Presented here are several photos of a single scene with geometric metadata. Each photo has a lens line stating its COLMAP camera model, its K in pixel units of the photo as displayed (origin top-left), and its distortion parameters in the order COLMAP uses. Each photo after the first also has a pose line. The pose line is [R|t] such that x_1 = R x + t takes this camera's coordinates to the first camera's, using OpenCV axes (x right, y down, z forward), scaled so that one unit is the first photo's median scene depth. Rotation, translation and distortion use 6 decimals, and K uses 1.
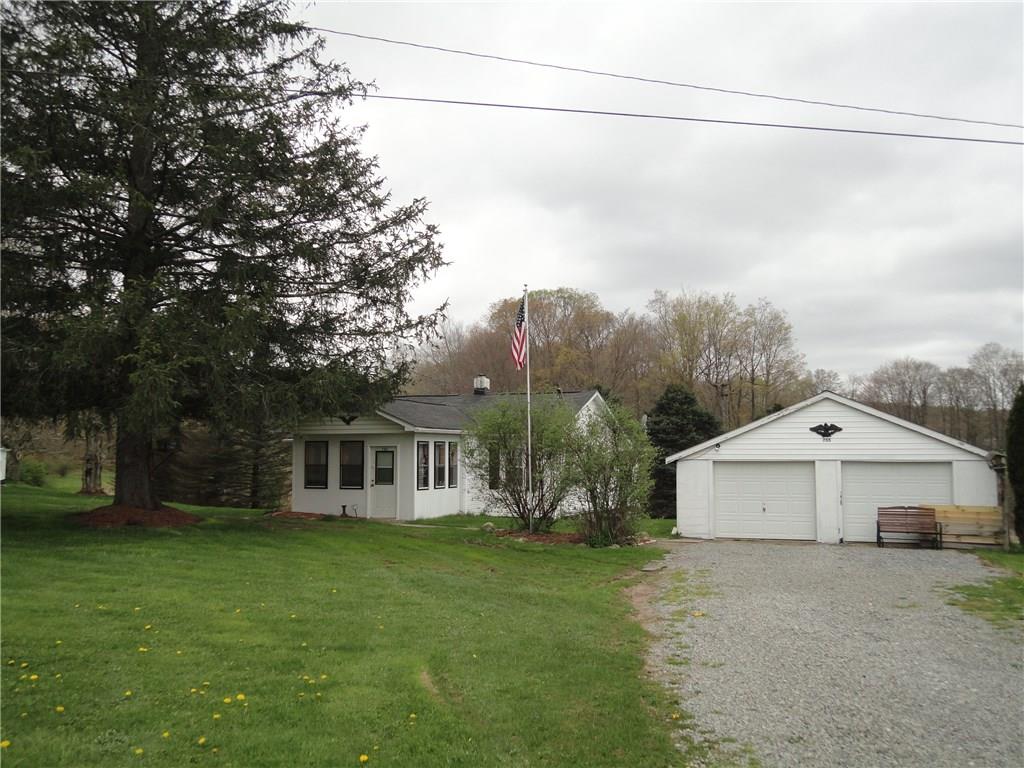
lens RADIAL K [[978.7, 0, 511.0], [0, 978.7, 382.9], [0, 0, 1]] dist [0.001444, 0.000000]
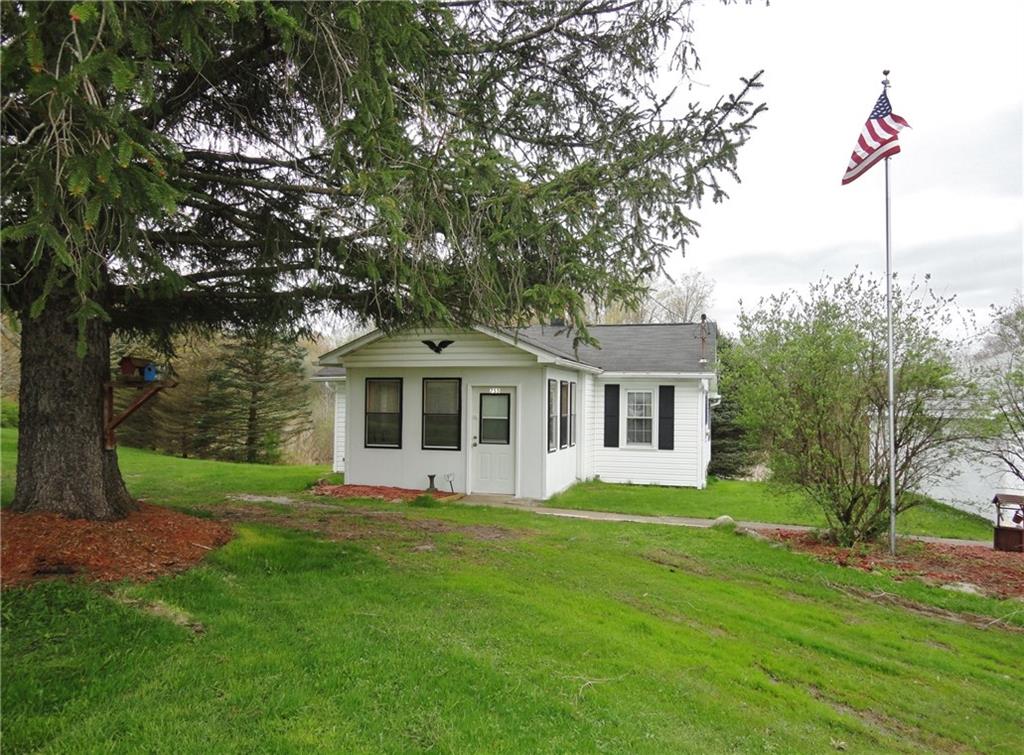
lens RADIAL K [[715.2, 0, 512.9], [0, 715.2, 379.7], [0, 0, 1]] dist [0.000143, -0.000520]
pose [[0.991147, 0.013903, 0.132040, -0.179762], [-0.019575, 0.998936, 0.041756, 0.039436], [-0.131319, -0.043971, 0.990364, 0.514429]]
